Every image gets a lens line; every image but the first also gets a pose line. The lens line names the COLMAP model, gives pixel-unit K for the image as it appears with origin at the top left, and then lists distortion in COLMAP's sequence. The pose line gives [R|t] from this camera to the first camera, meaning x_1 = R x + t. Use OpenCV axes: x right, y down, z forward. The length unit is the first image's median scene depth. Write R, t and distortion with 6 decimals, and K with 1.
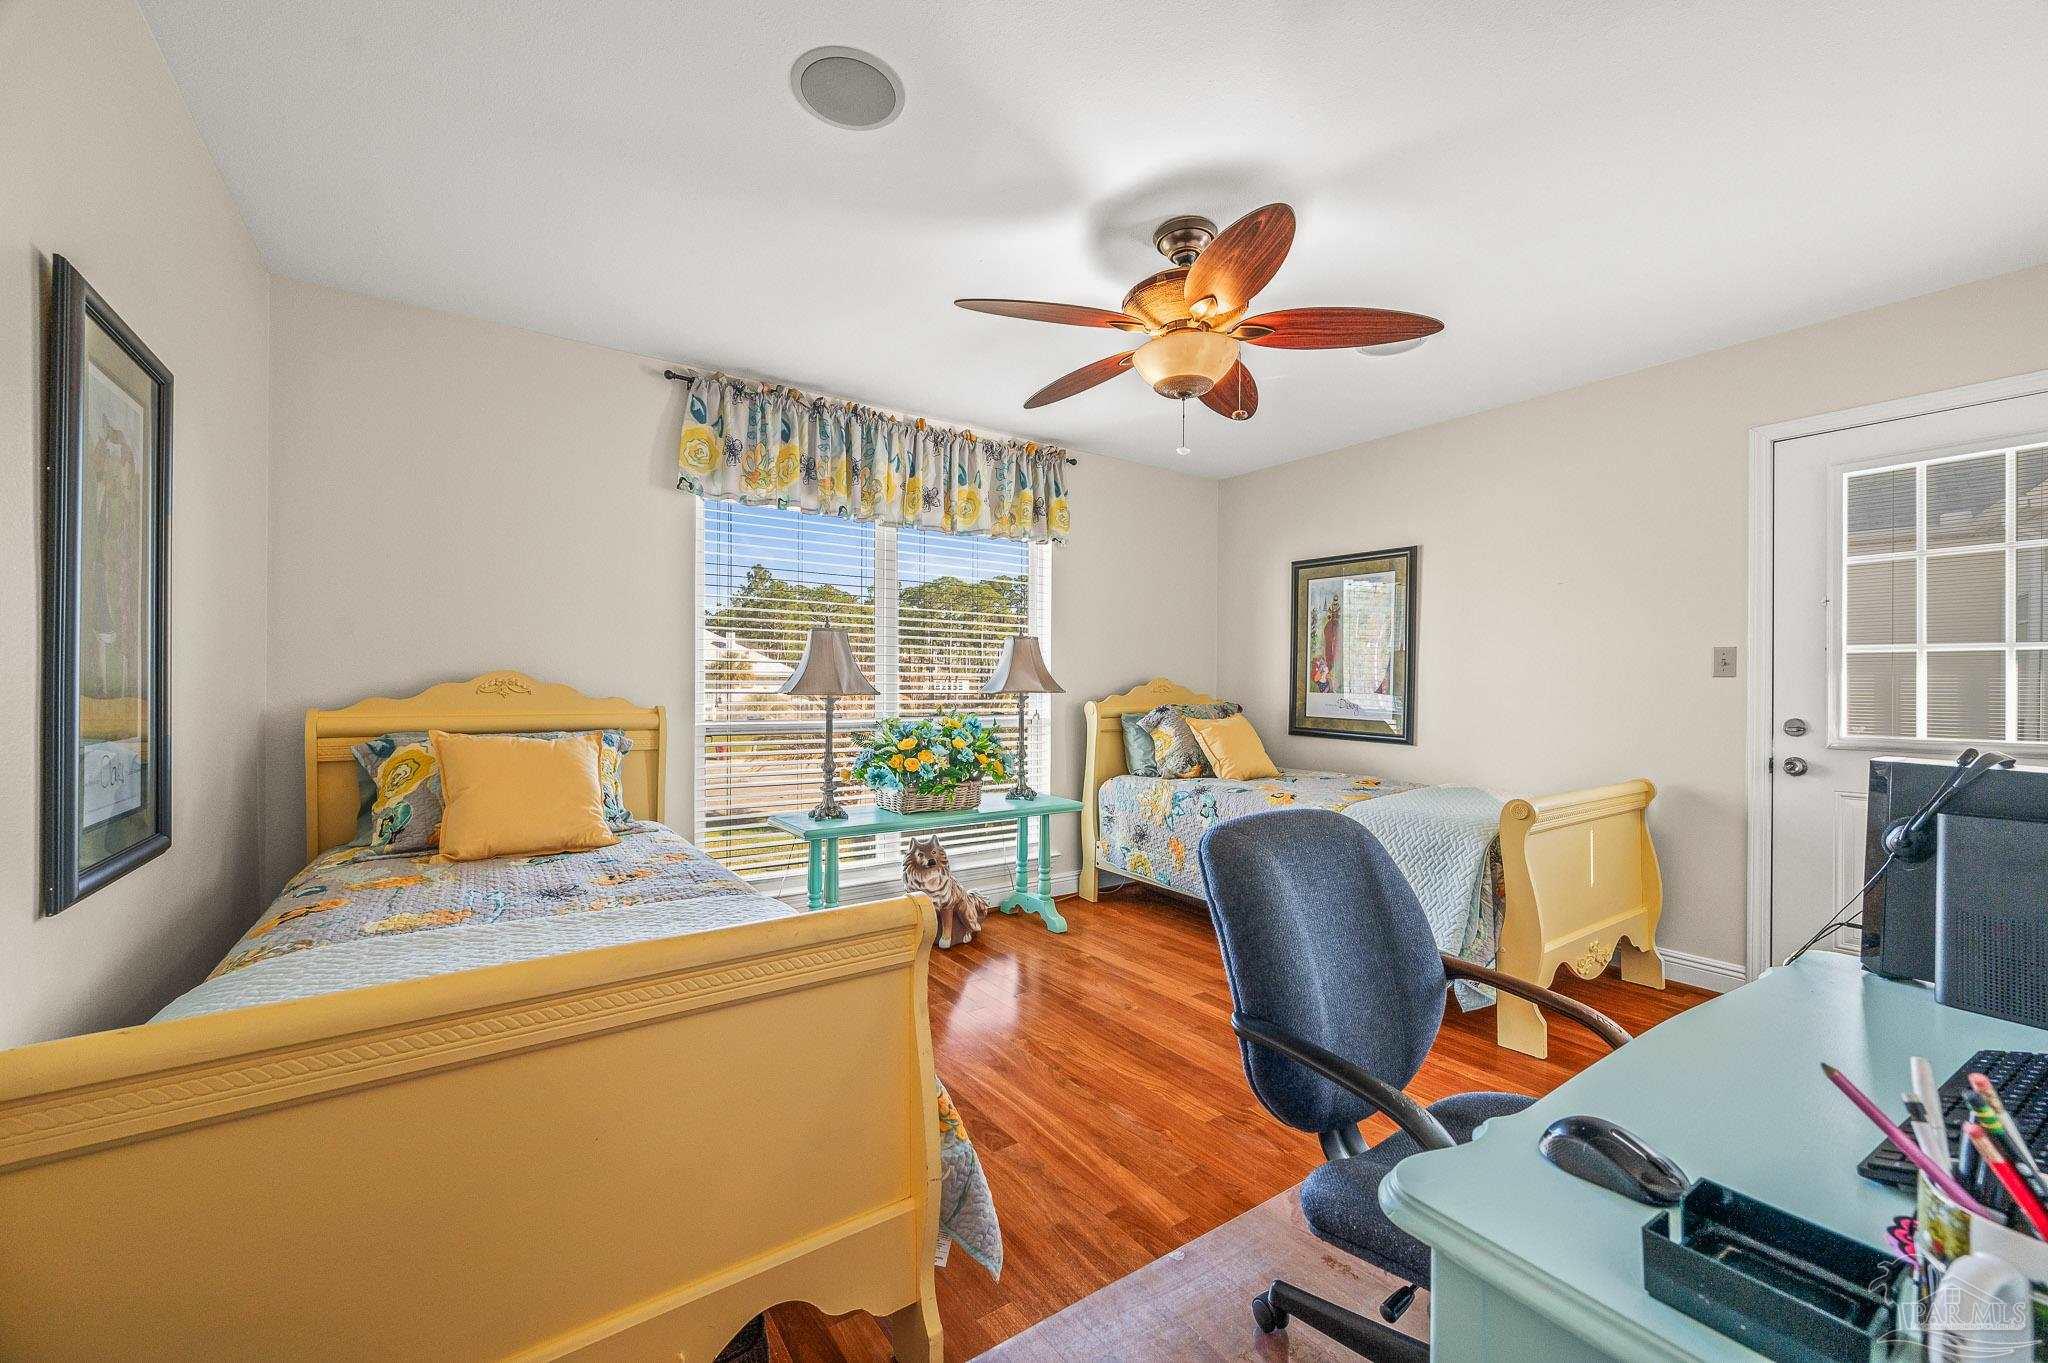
lens RADIAL K [[806.5, 0, 1038.1], [0, 806.5, 679.7], [0, 0, 1]] dist [-0.000021, -0.000985]
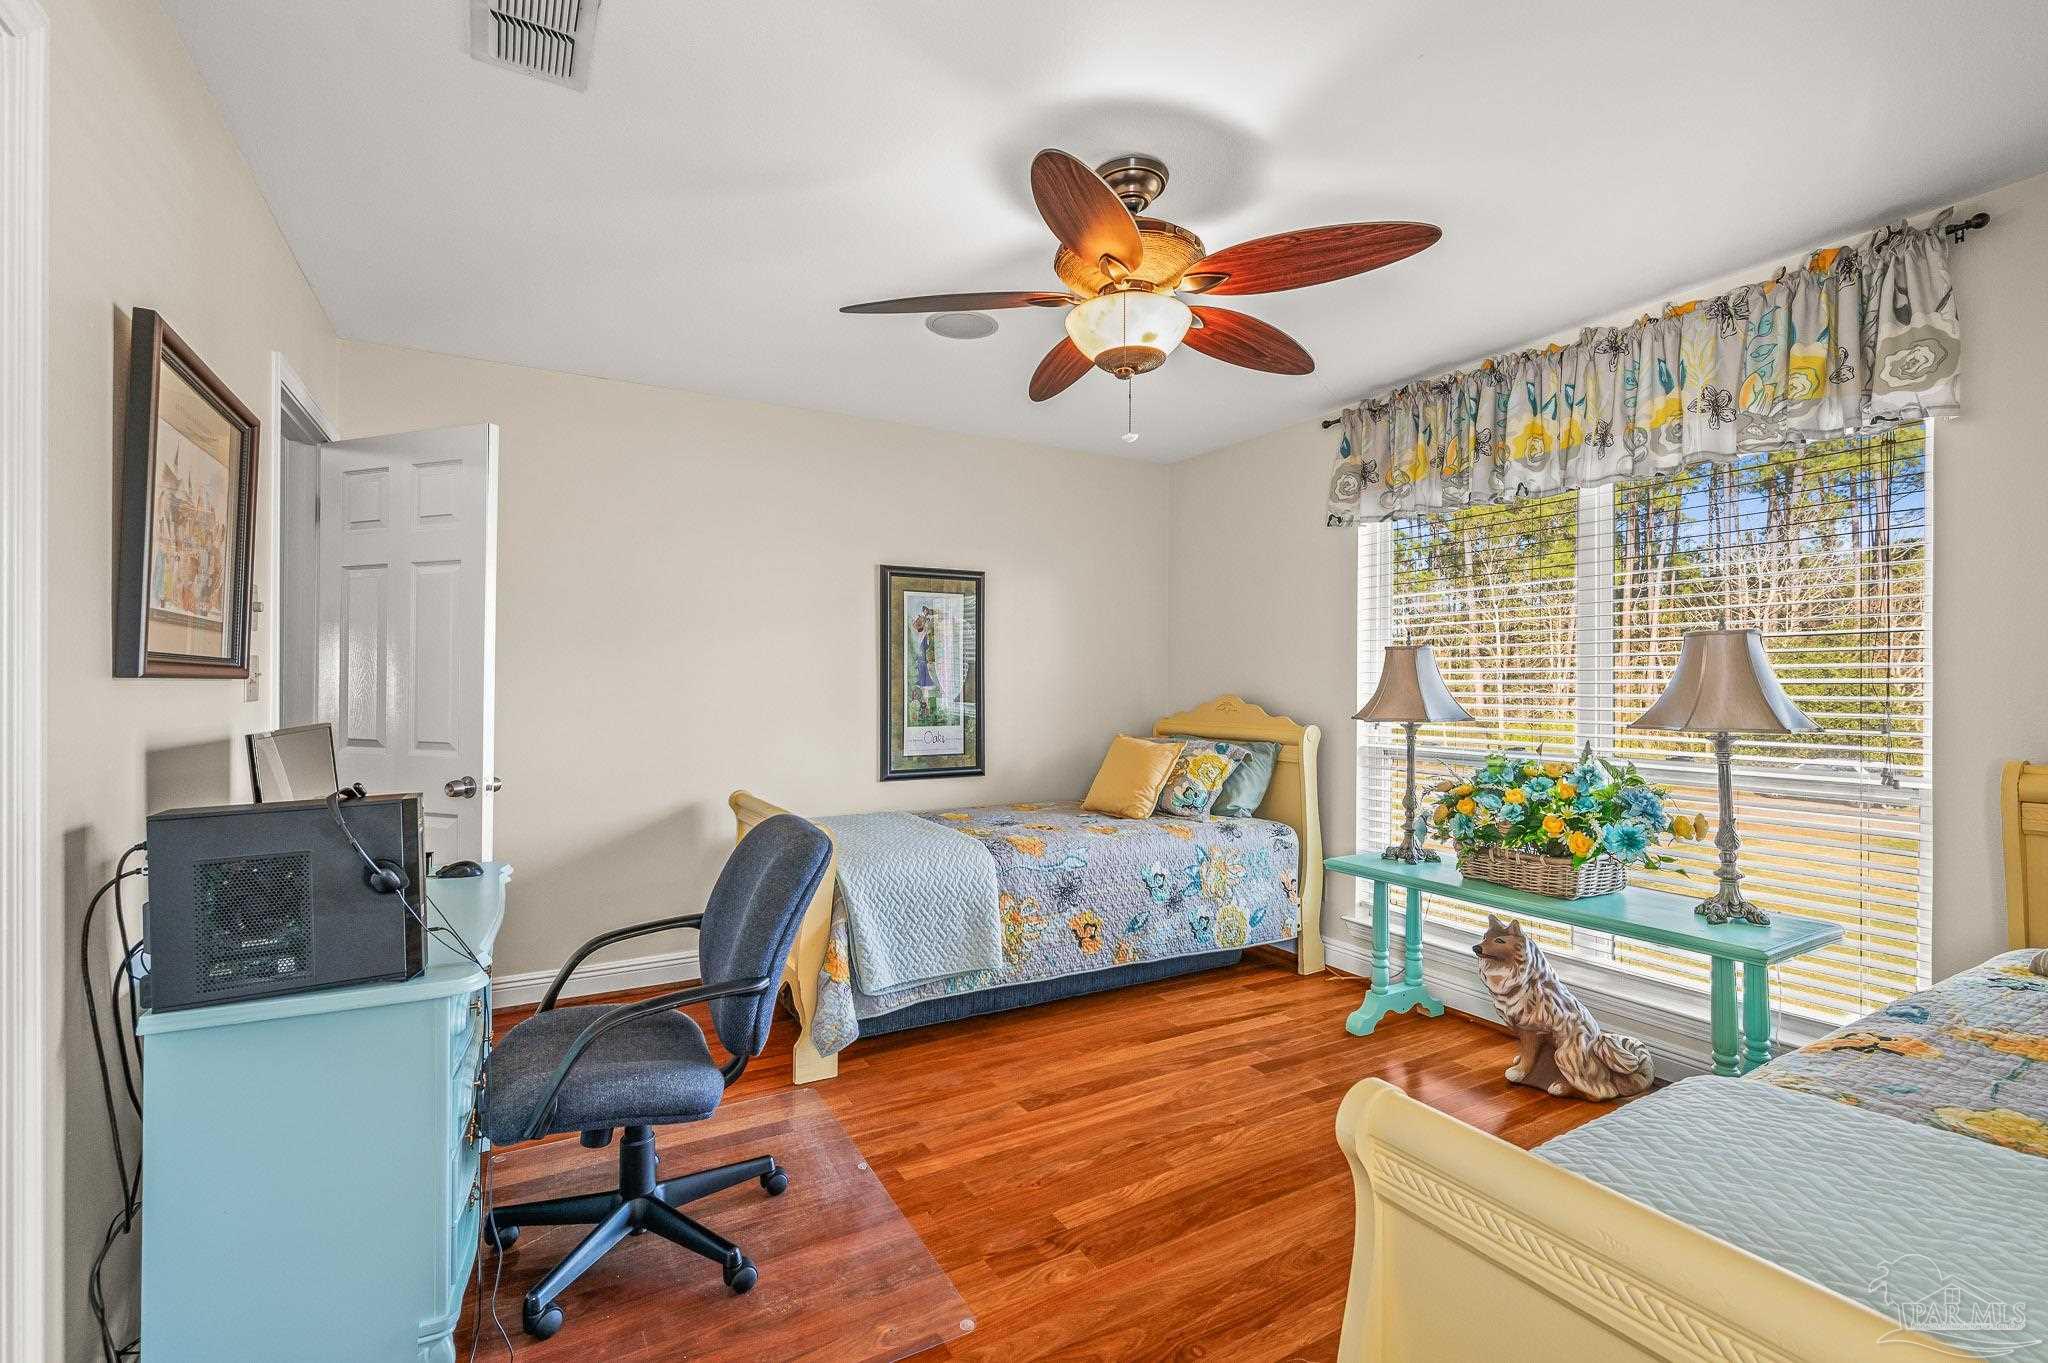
lens RADIAL K [[910.4, 0, 1039.5], [0, 910.4, 679.0], [0, 0, 1]] dist [-0.019928, 0.000114]
pose [[-0.104095, -0.010598, -0.994511, 0.798139], [0.006606, 0.999914, -0.011347, -0.019660], [0.994545, -0.007750, -0.104016, 0.725967]]
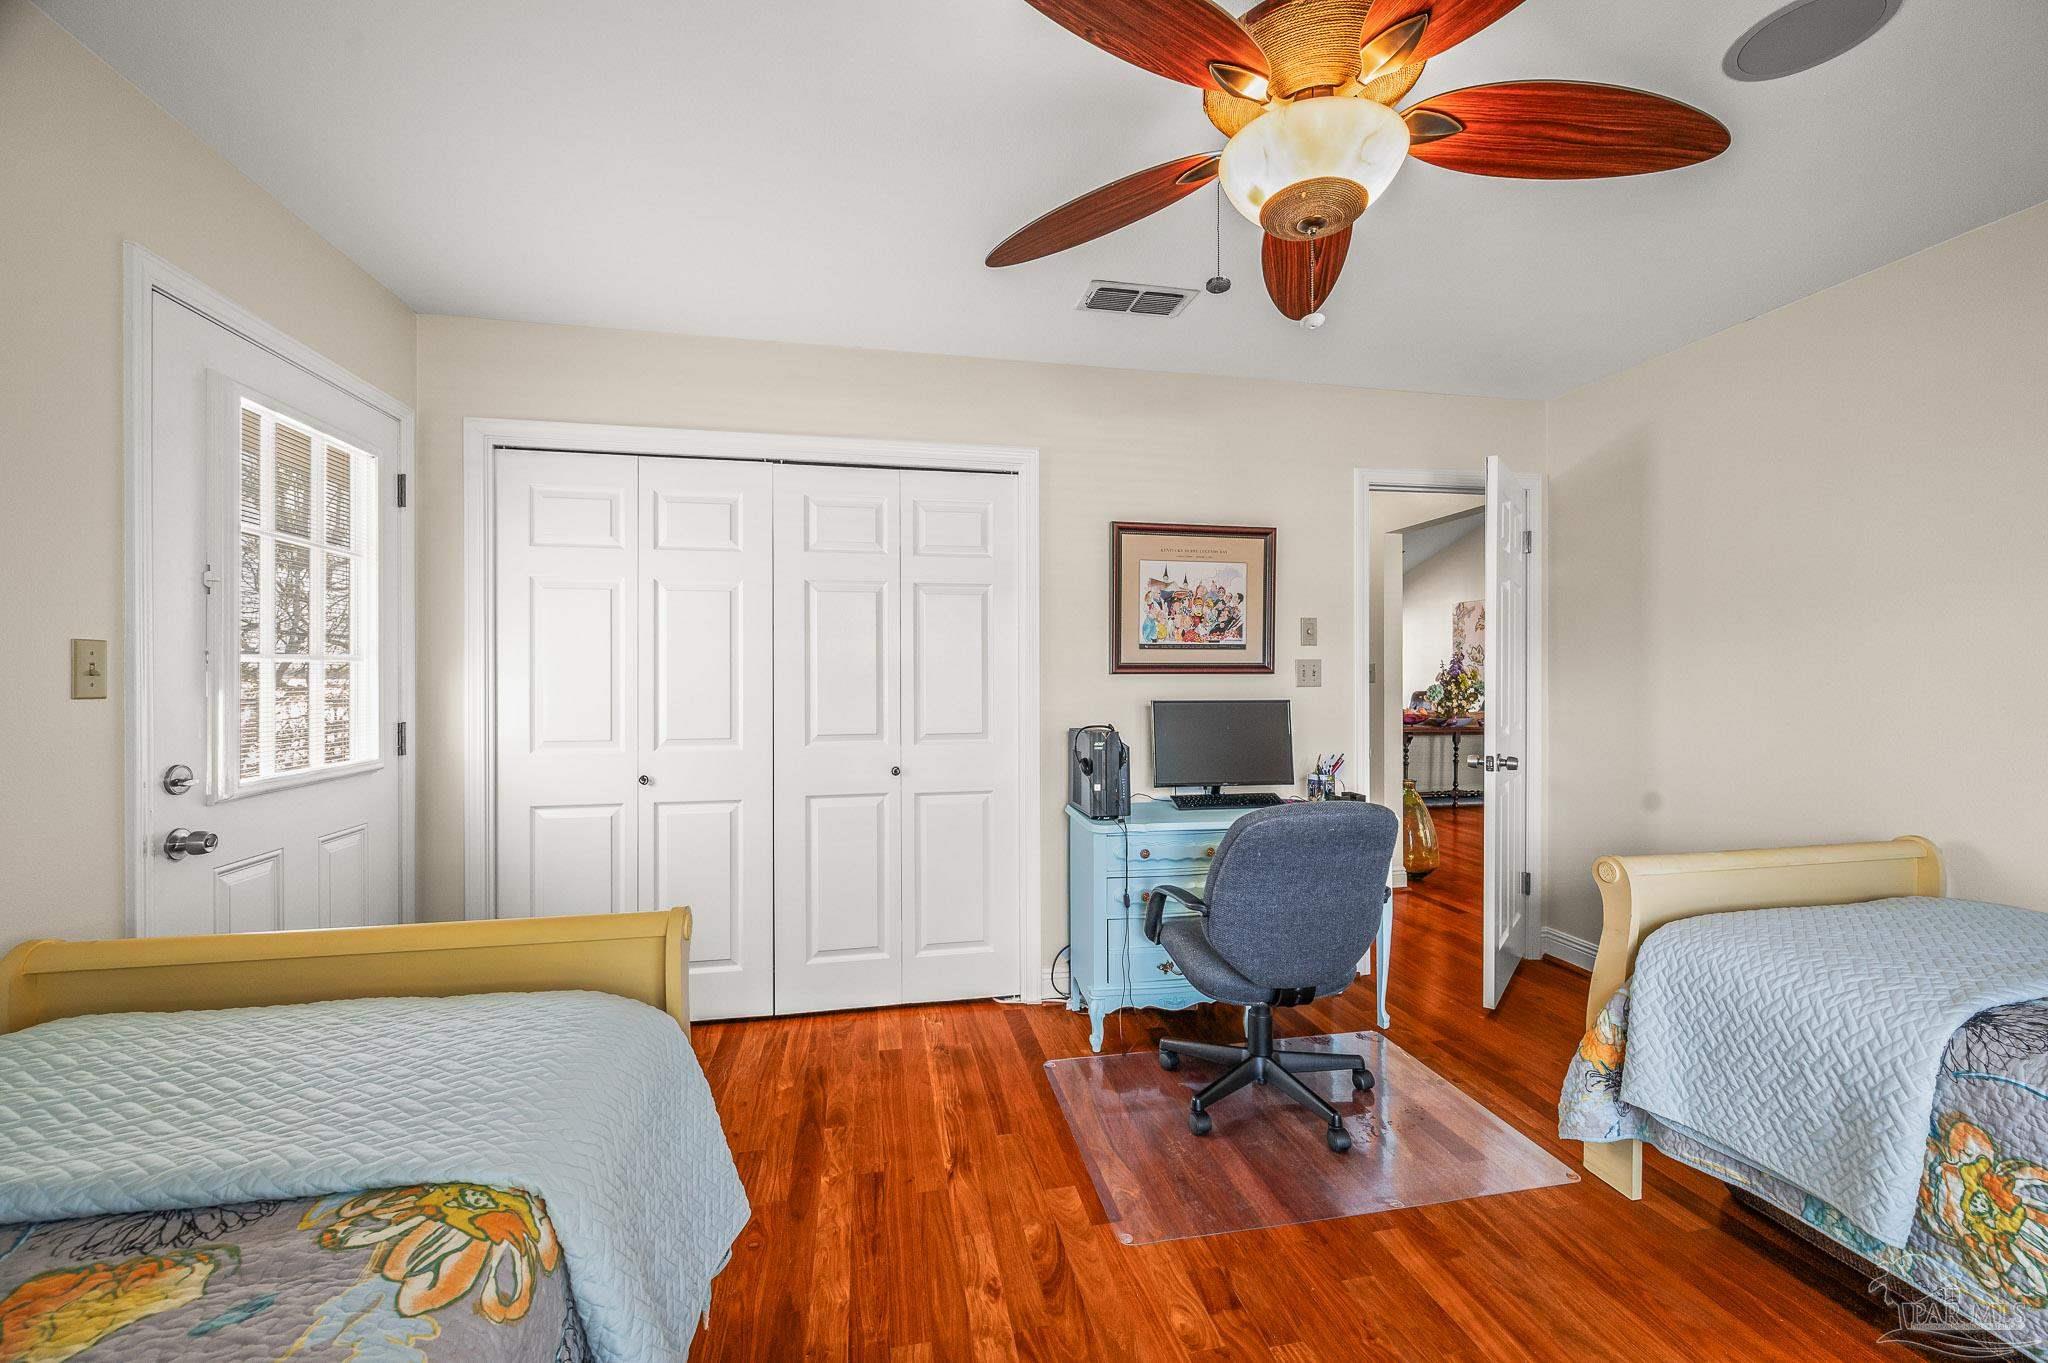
lens RADIAL K [[806.5, 0, 1022.8], [0, 806.5, 674.5], [0, 0, 1]] dist [-0.000021, -0.000985]
pose [[-0.909250, -0.008474, 0.416164, 0.093258], [-0.009205, 0.999958, 0.000249, -0.022873], [-0.416148, -0.003604, -0.909290, 1.158333]]
